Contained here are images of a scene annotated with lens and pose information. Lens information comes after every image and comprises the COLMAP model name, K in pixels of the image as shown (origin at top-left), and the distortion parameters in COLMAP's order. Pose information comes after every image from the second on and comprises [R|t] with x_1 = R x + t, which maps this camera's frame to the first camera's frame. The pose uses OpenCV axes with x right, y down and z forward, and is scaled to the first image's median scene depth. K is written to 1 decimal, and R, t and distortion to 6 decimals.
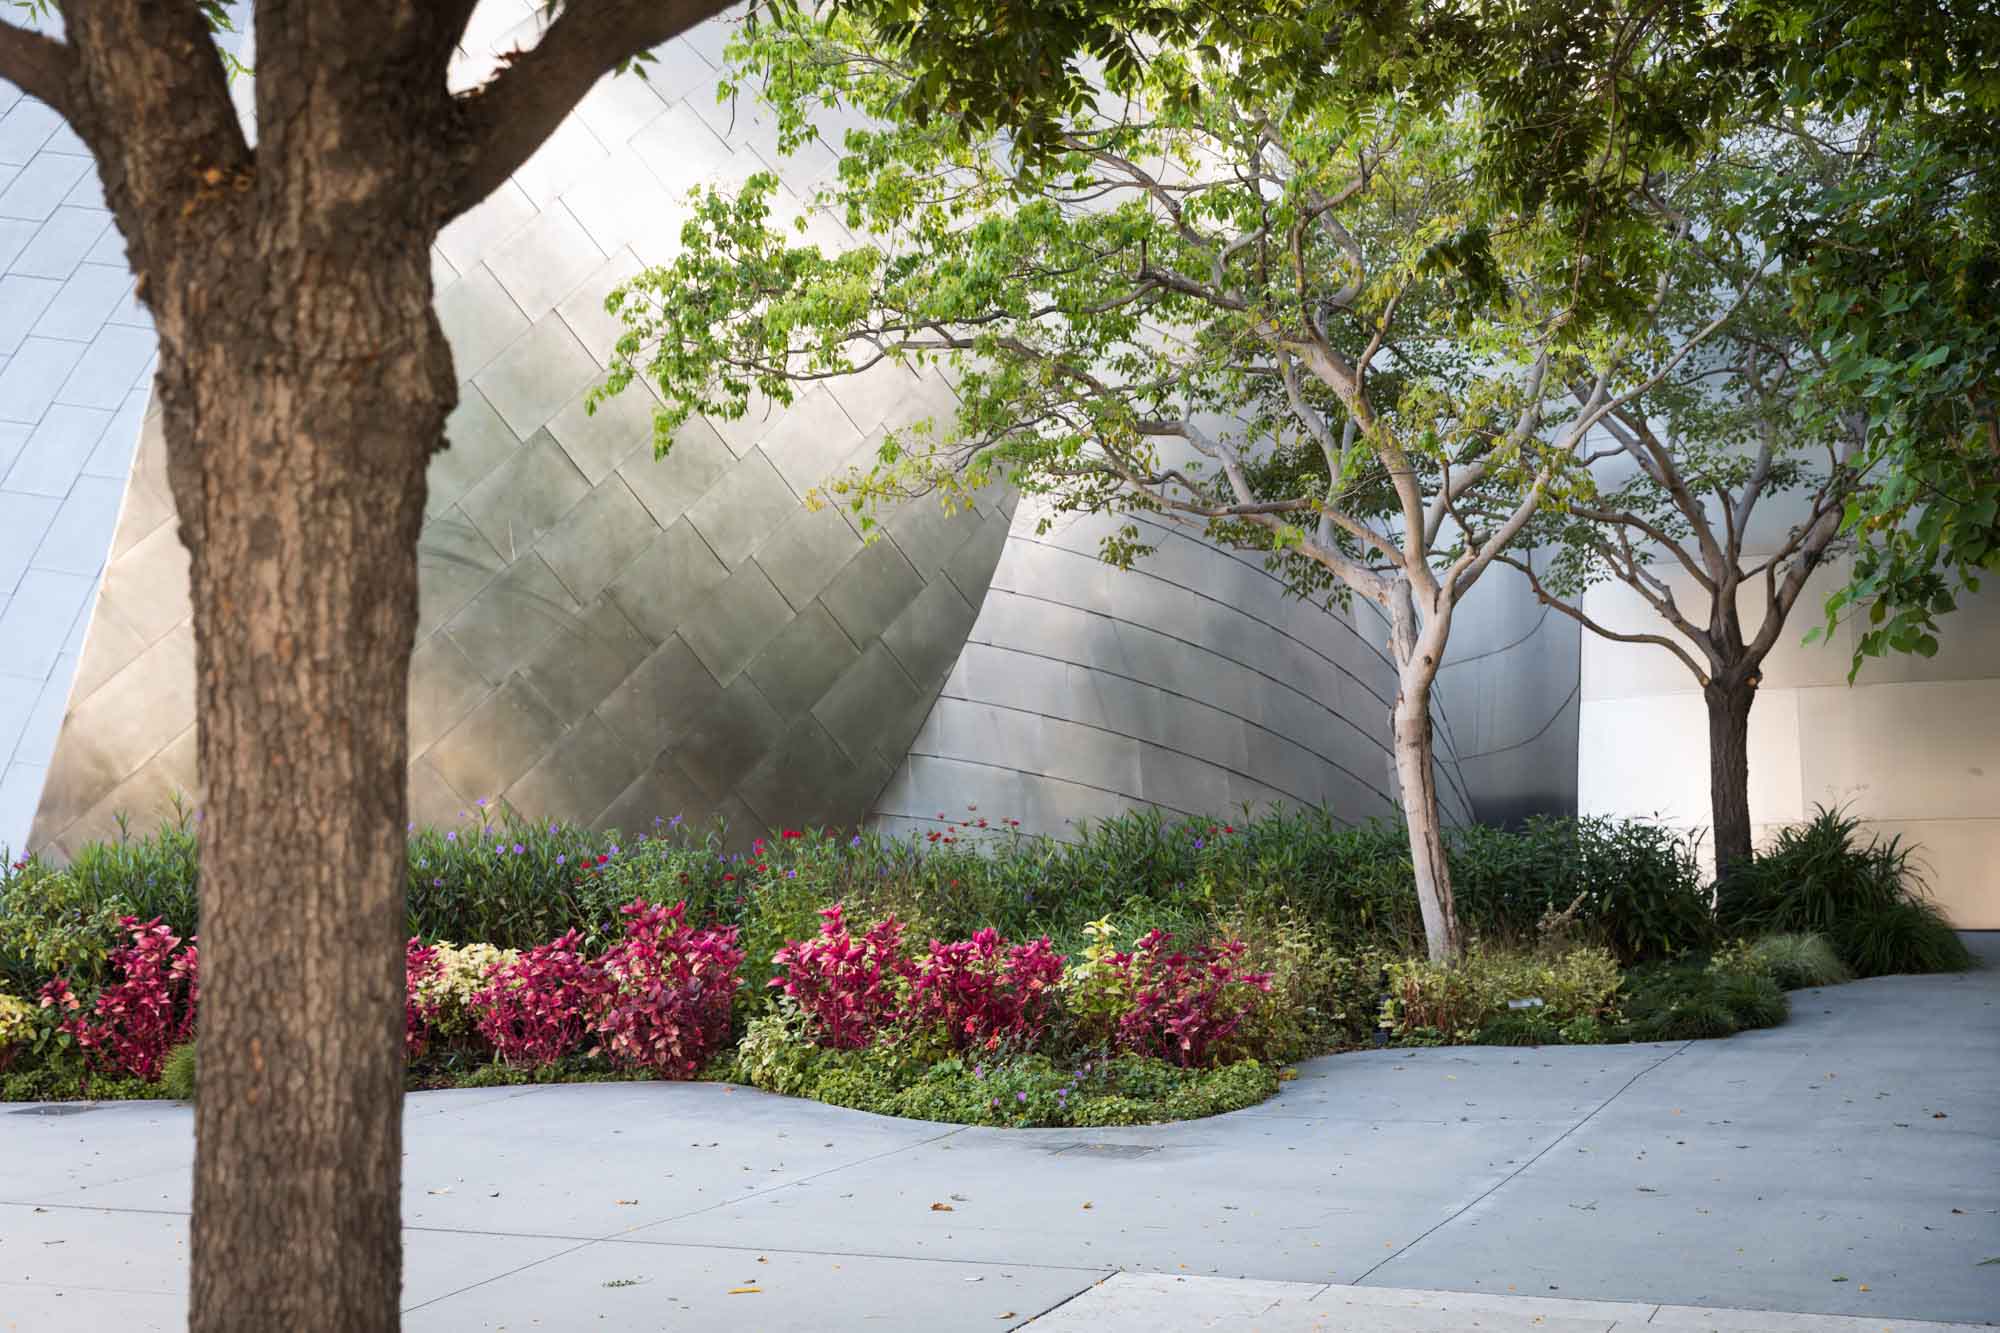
lens RADIAL K [[2584.1, 0, 1000.1], [0, 2584.1, 667.0], [0, 0, 1]] dist [0.026065, 0.000000]
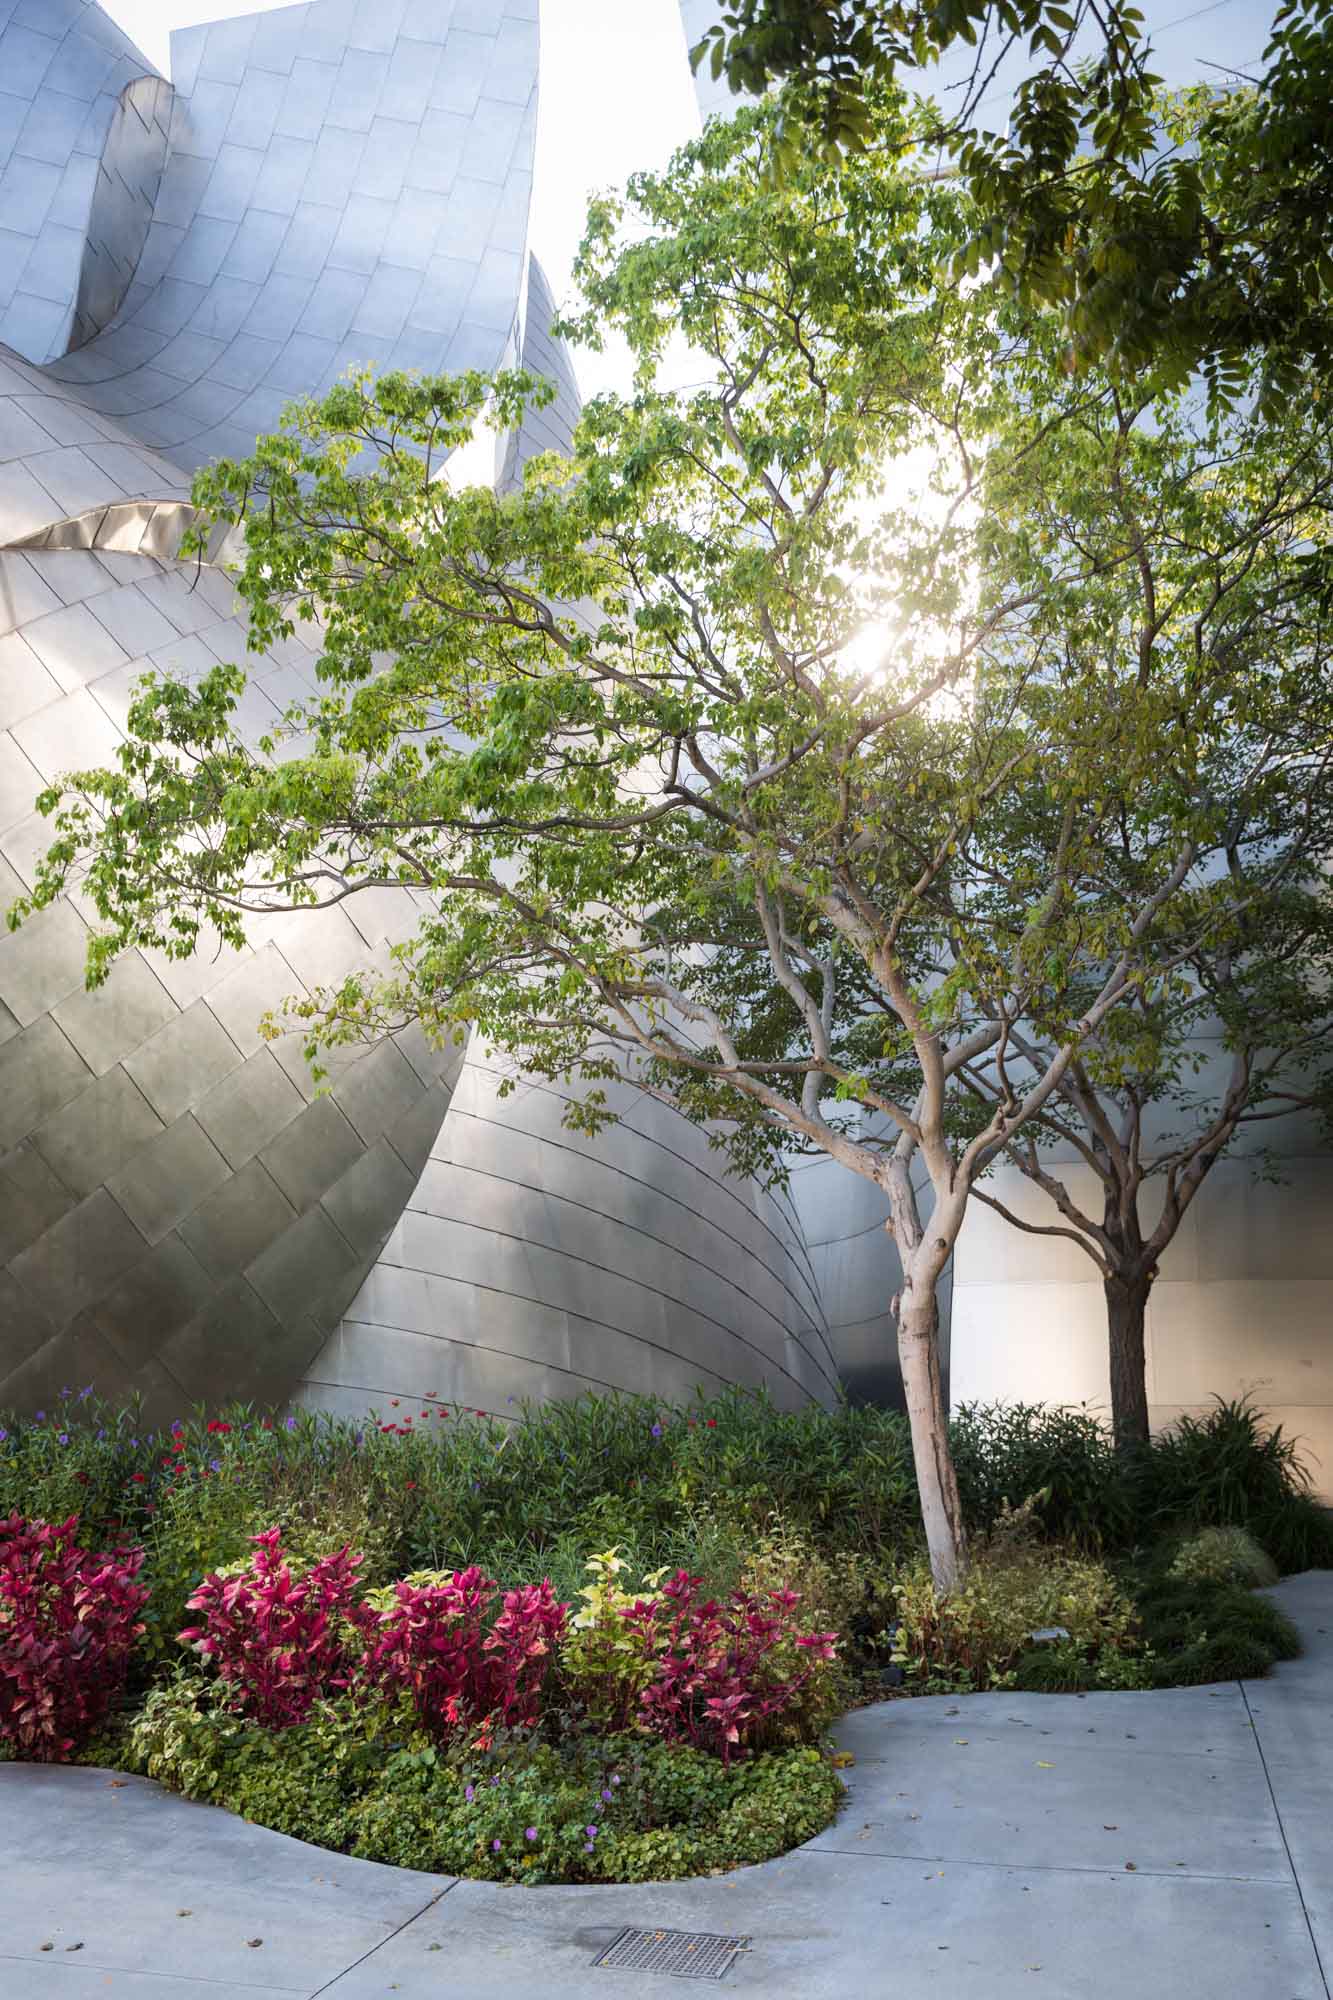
lens RADIAL K [[2011.8, 0, 686.7], [0, 2011.8, 1052.6], [0, 0, 1]] dist [0.018604, 0.000000]
pose [[0.988412, 0.049664, 0.143439, -0.027925], [-0.035890, 0.994631, -0.097061, 0.002576], [-0.147490, 0.090788, 0.984888, 0.295960]]
